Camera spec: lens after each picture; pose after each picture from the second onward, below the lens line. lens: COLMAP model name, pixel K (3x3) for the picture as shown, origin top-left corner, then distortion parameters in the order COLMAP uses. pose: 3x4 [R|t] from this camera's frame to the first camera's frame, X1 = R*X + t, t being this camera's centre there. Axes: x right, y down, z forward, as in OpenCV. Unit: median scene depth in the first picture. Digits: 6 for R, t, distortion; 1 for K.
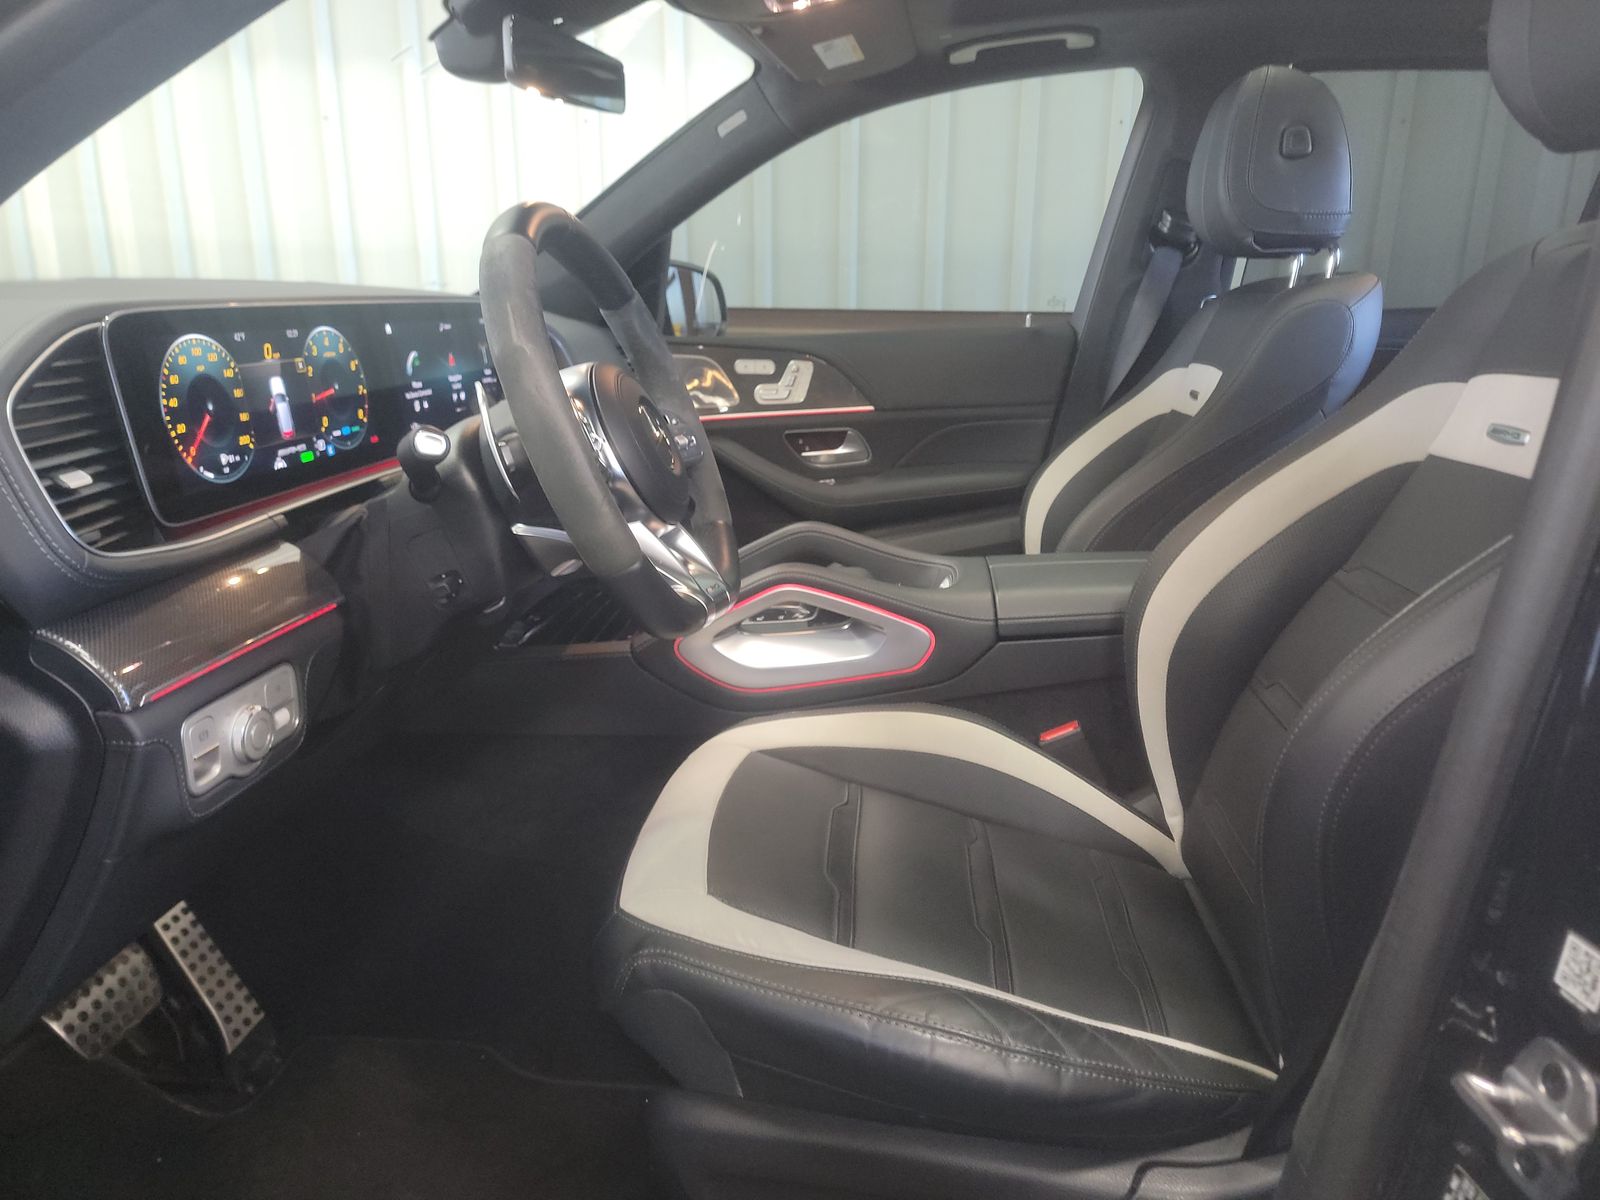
lens RADIAL K [[1099.4, 0, 802.3], [0, 1099.4, 597.5], [0, 0, 1]] dist [0.012778, 0.001989]
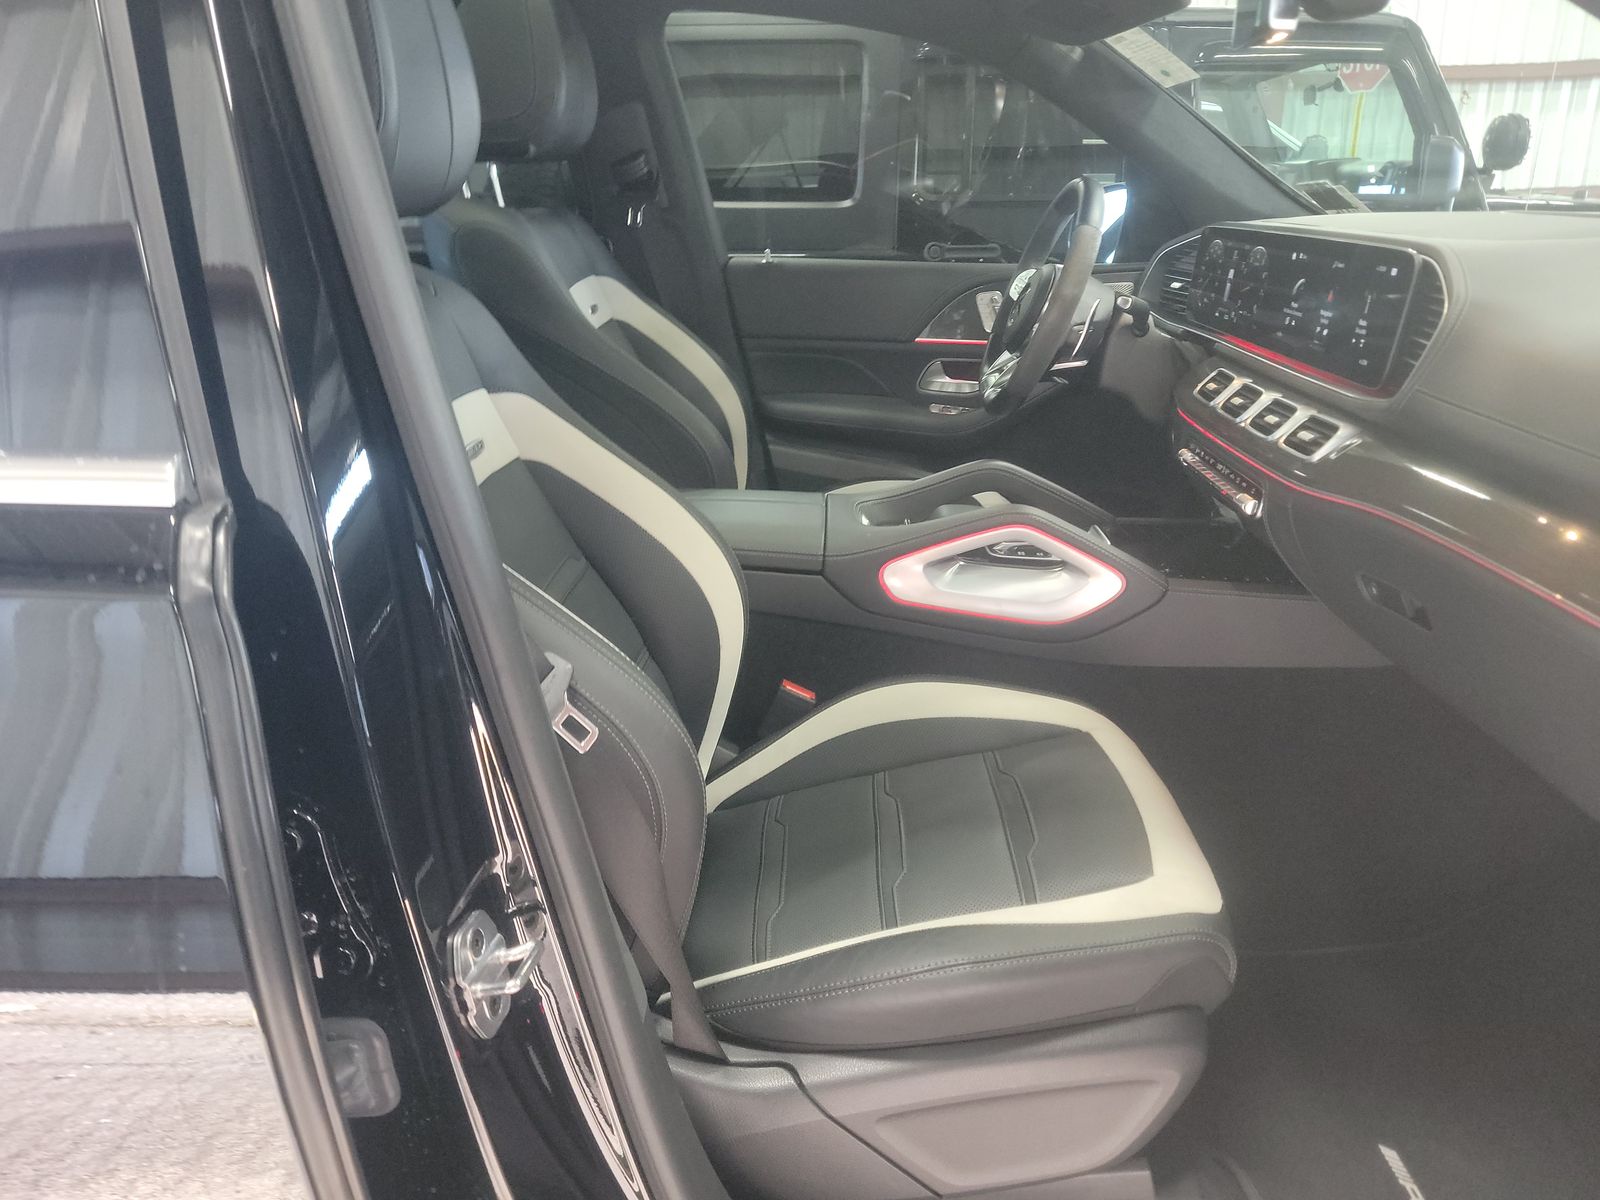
lens RADIAL K [[1099.4, 0, 799.9], [0, 1099.4, 600.1], [0, 0, 1]] dist [0.012778, 0.001989]
pose [[-0.997815, 0.017091, -0.063822, 0.379683], [-0.024058, 0.805665, 0.591883, -0.842495], [0.061535, 0.592125, -0.803493, 2.811743]]
